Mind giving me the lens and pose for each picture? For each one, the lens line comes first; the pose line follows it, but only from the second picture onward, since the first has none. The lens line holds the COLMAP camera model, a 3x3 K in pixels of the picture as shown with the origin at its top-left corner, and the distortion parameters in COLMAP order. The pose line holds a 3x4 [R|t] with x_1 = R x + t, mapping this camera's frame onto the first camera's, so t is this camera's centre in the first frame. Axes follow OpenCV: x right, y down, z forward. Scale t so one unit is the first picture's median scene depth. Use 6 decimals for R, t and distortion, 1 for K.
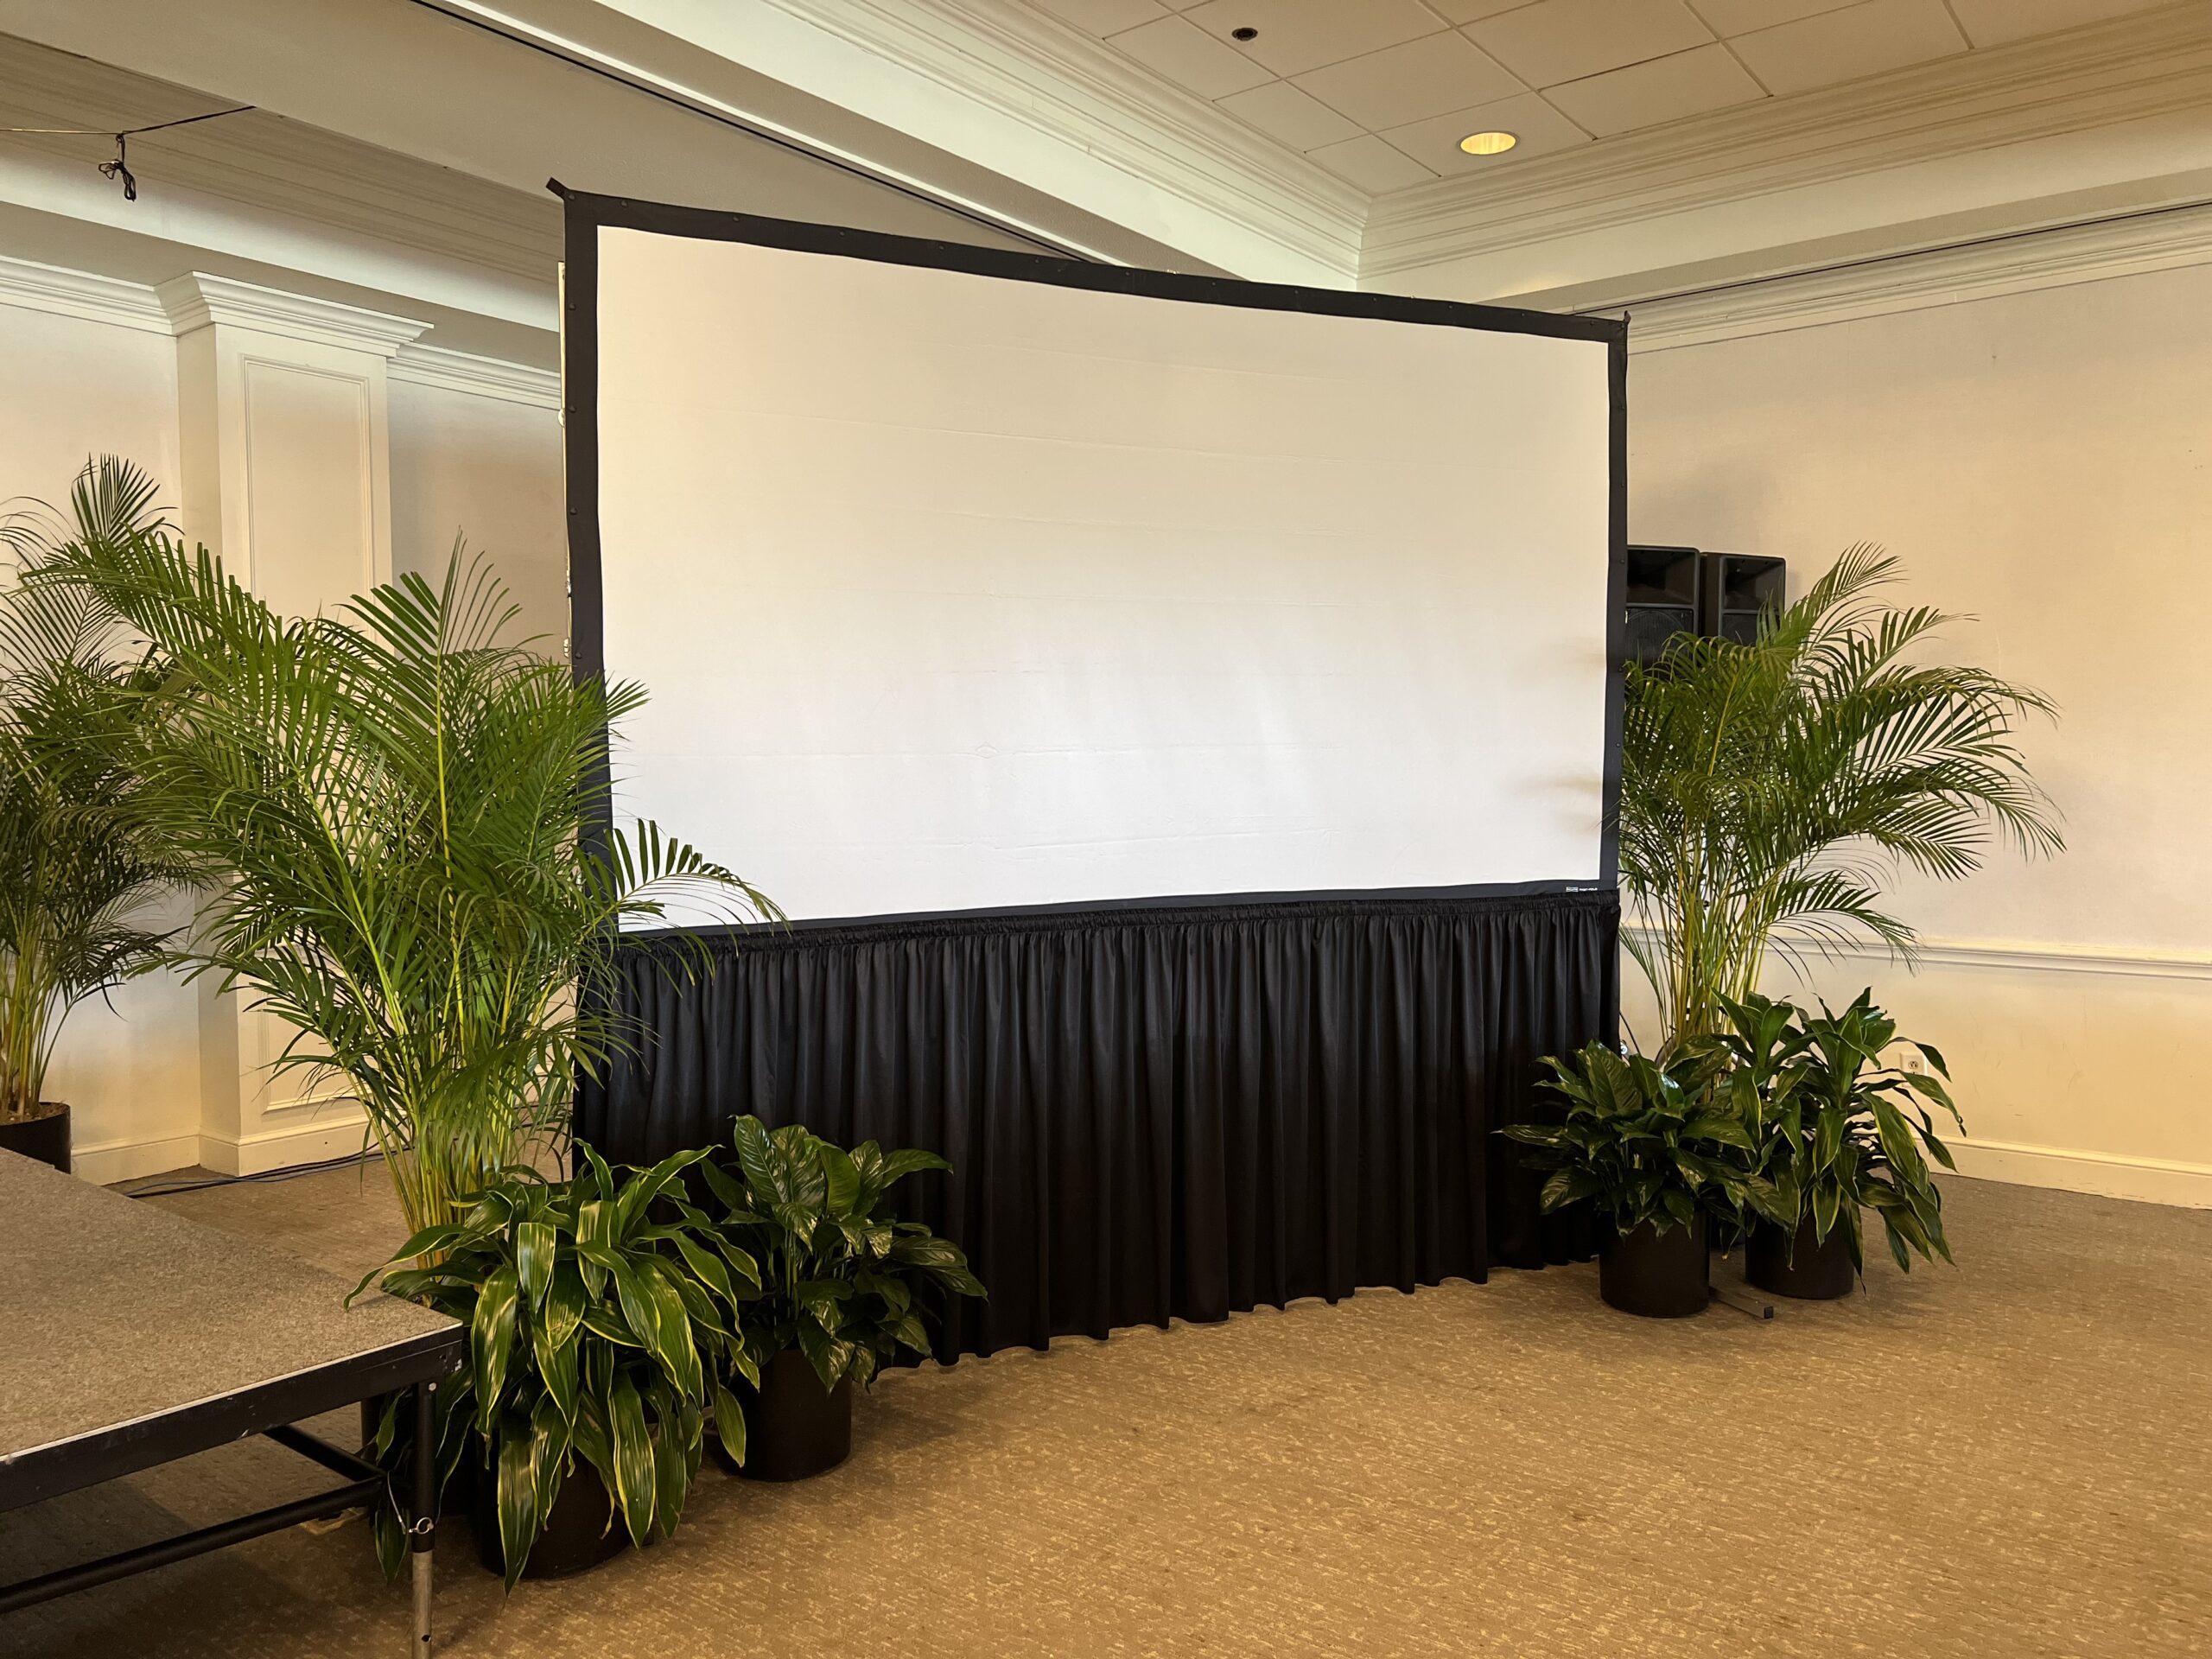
lens RADIAL K [[1642.6, 0, 1109.7], [0, 1642.6, 830.1], [0, 0, 1]] dist [0.040529, -0.051543]
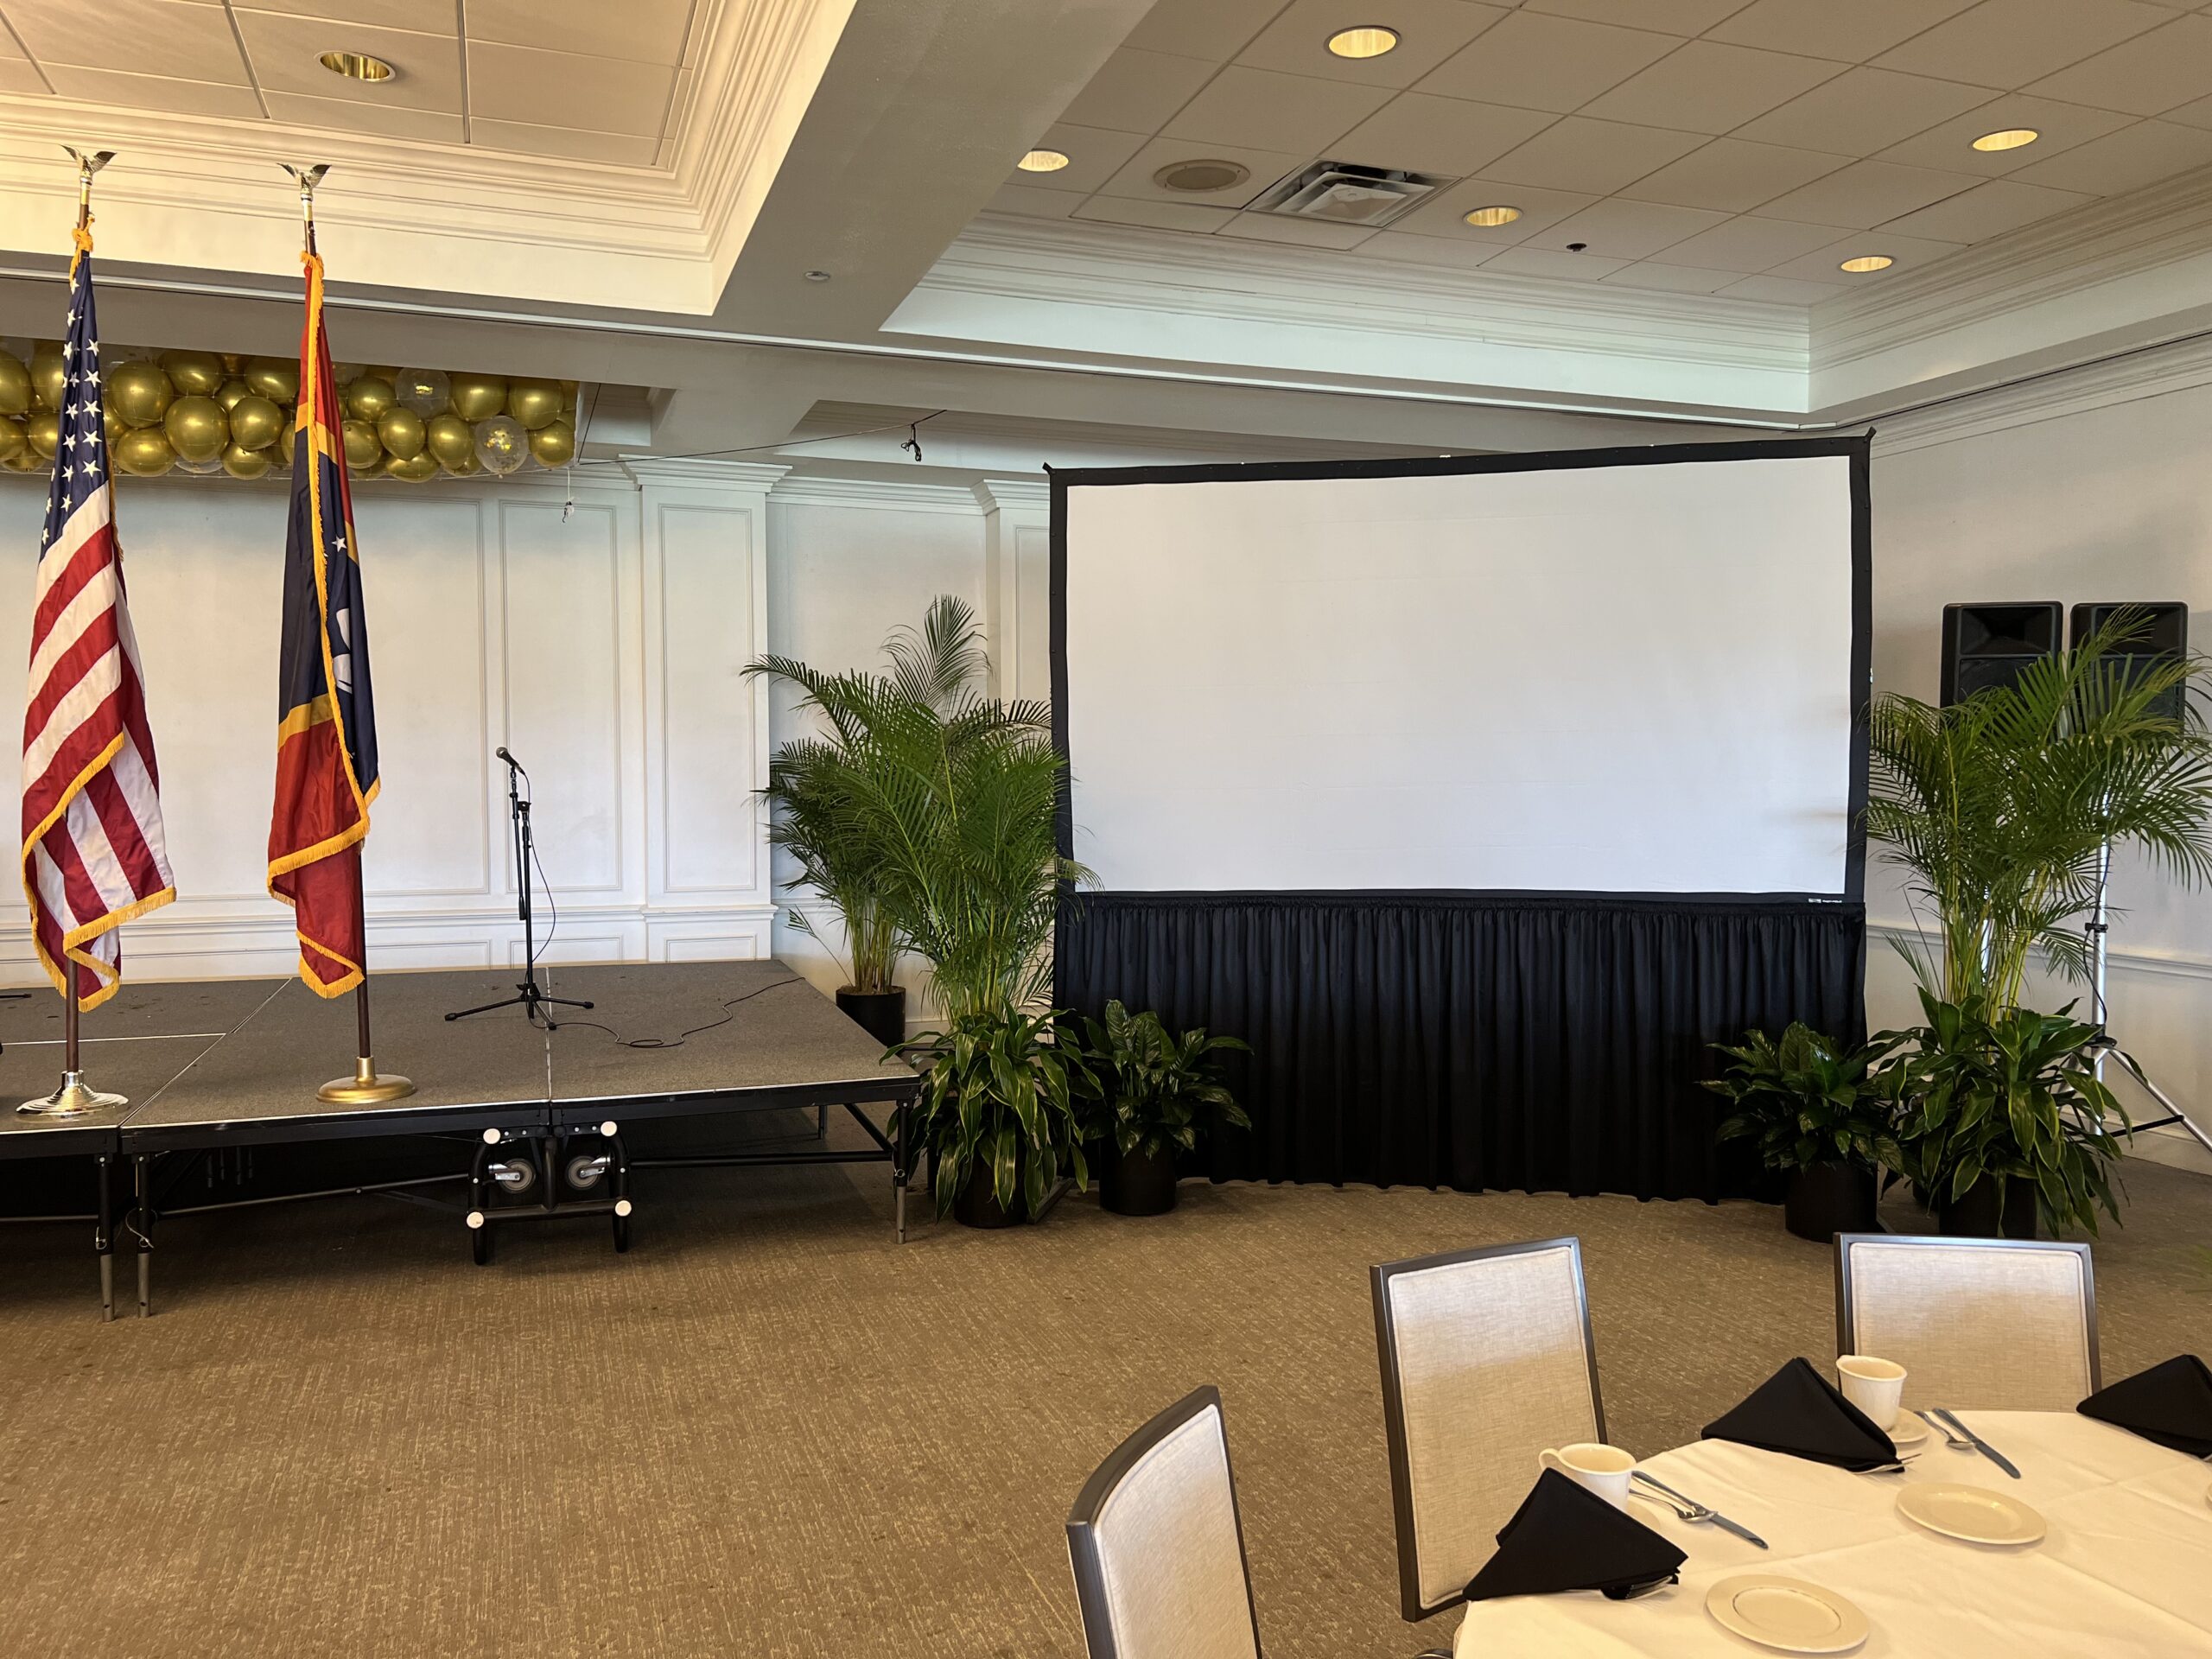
lens RADIAL K [[1642.6, 0, 1117.7], [0, 1642.6, 829.8], [0, 0, 1]] dist [0.040529, -0.051543]
pose [[0.838943, 0.023638, -0.543706, 0.547821], [-0.025561, 0.999665, 0.004021, -0.009194], [0.543619, 0.010524, 0.839266, -0.337583]]
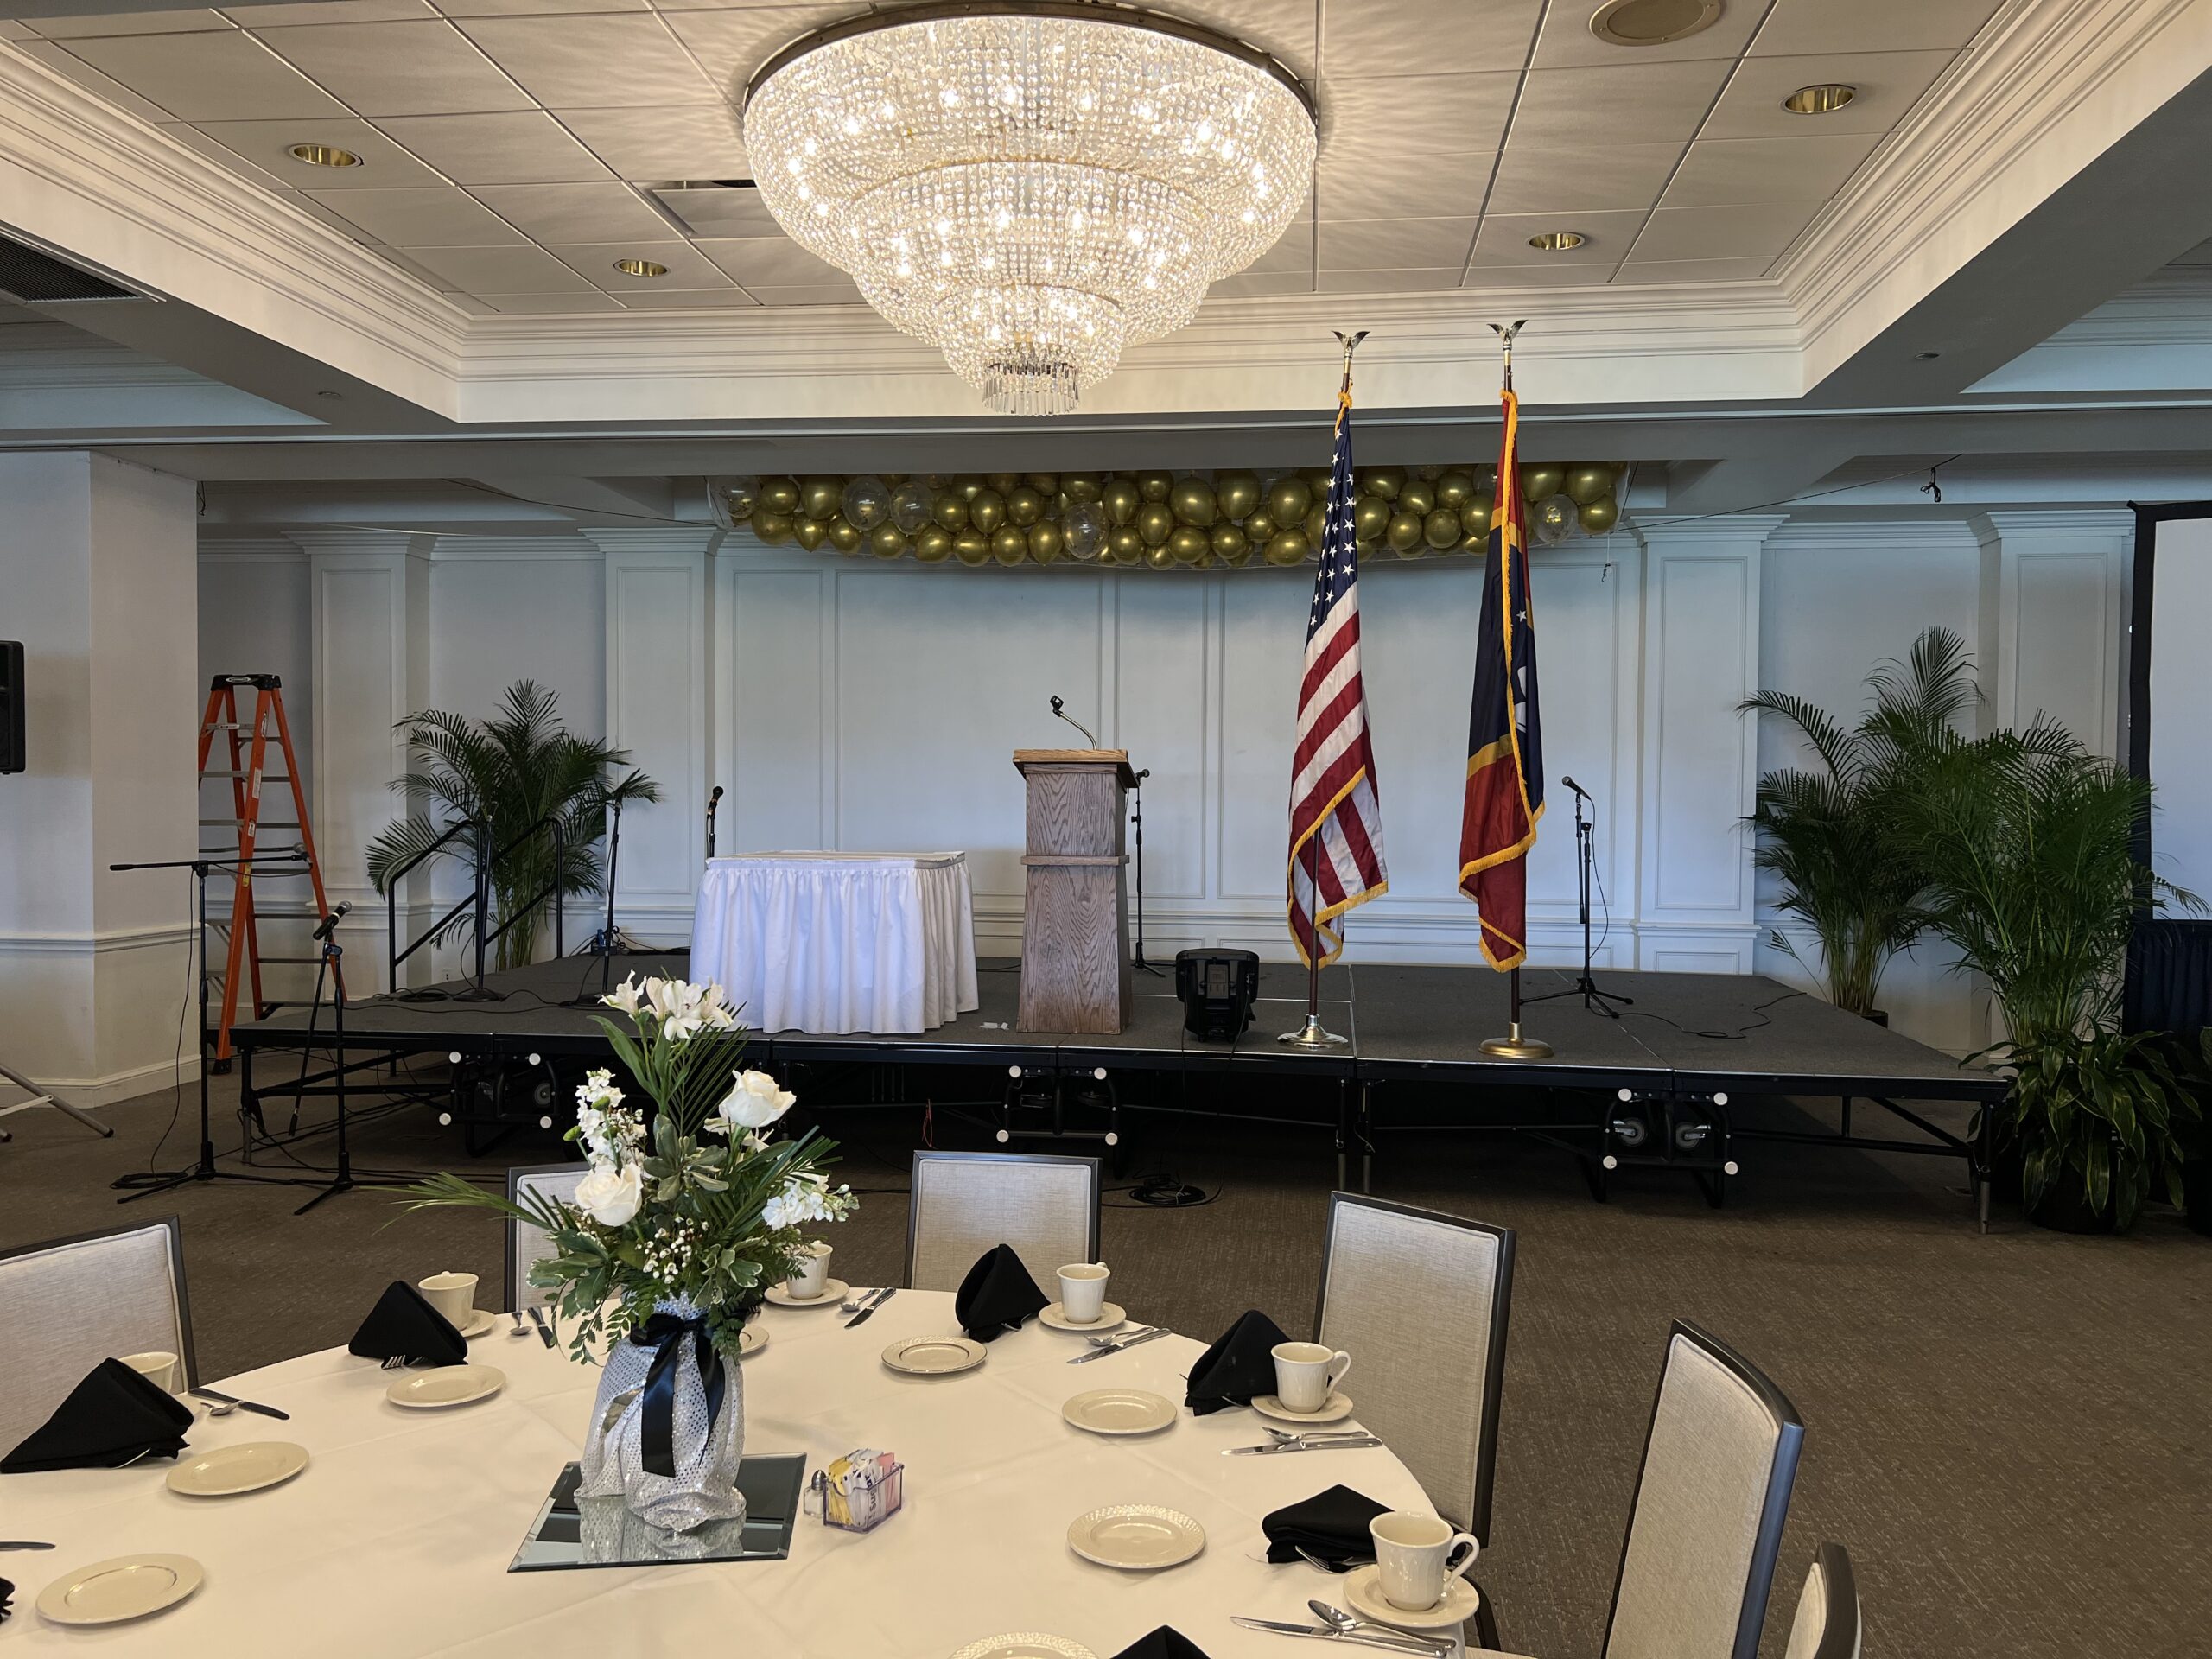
lens RADIAL K [[1642.6, 0, 1092.6], [0, 1642.6, 842.9], [0, 0, 1]] dist [0.040529, -0.051543]
pose [[0.490784, 0.032231, -0.870685, 0.553224], [-0.046546, 0.998858, 0.010739, 0.011688], [0.870037, 0.035256, 0.491724, -0.690476]]
